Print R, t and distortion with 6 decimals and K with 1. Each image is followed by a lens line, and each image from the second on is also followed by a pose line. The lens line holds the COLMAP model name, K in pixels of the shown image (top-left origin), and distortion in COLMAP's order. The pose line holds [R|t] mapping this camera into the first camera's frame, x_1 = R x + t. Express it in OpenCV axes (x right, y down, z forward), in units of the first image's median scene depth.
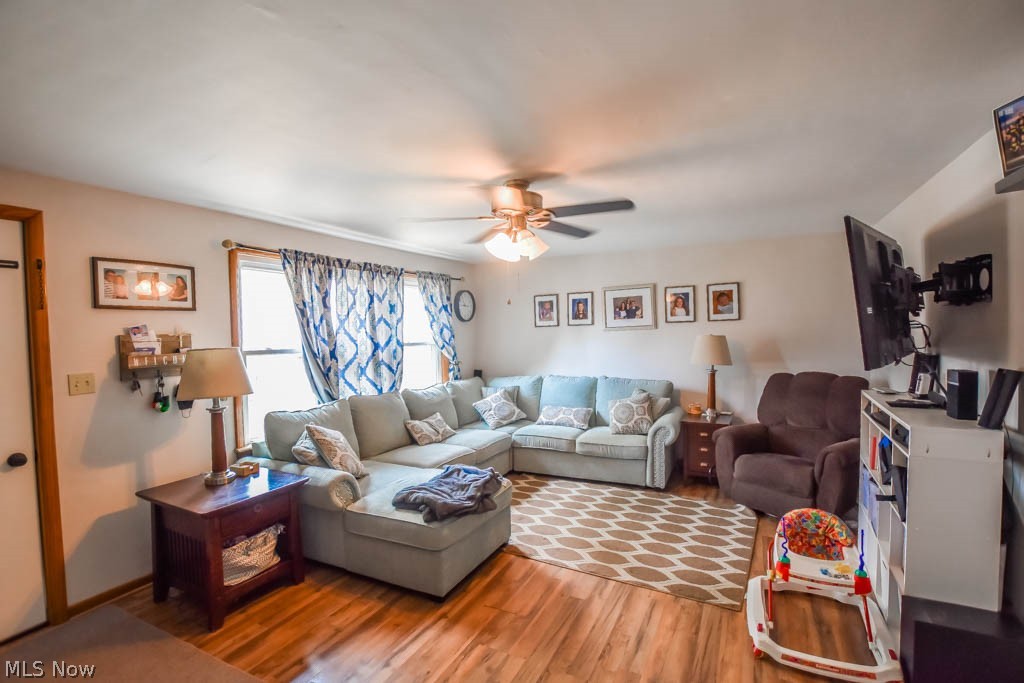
lens RADIAL K [[461.8, 0, 518.1], [0, 461.8, 344.4], [0, 0, 1]] dist [-0.001707, -0.000285]
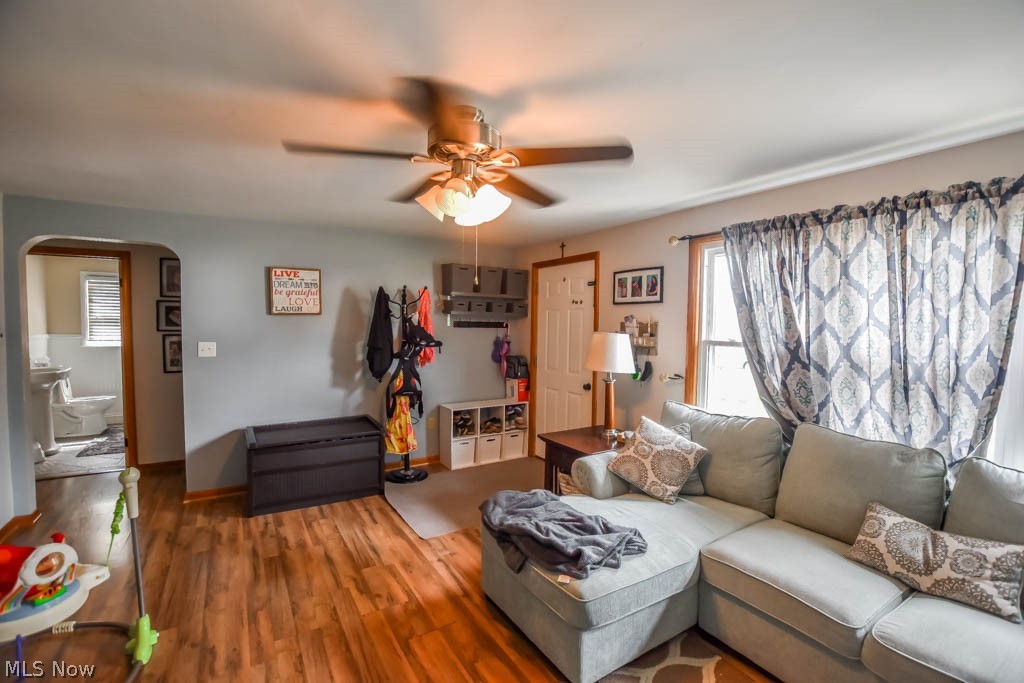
lens RADIAL K [[461.8, 0, 517.9], [0, 461.8, 342.0], [0, 0, 1]] dist [-0.001707, -0.000285]
pose [[-0.511194, 0.050132, -0.858002, 0.525082], [-0.030643, 0.996600, 0.076486, -0.051825], [0.858919, 0.065391, -0.507919, 1.296975]]
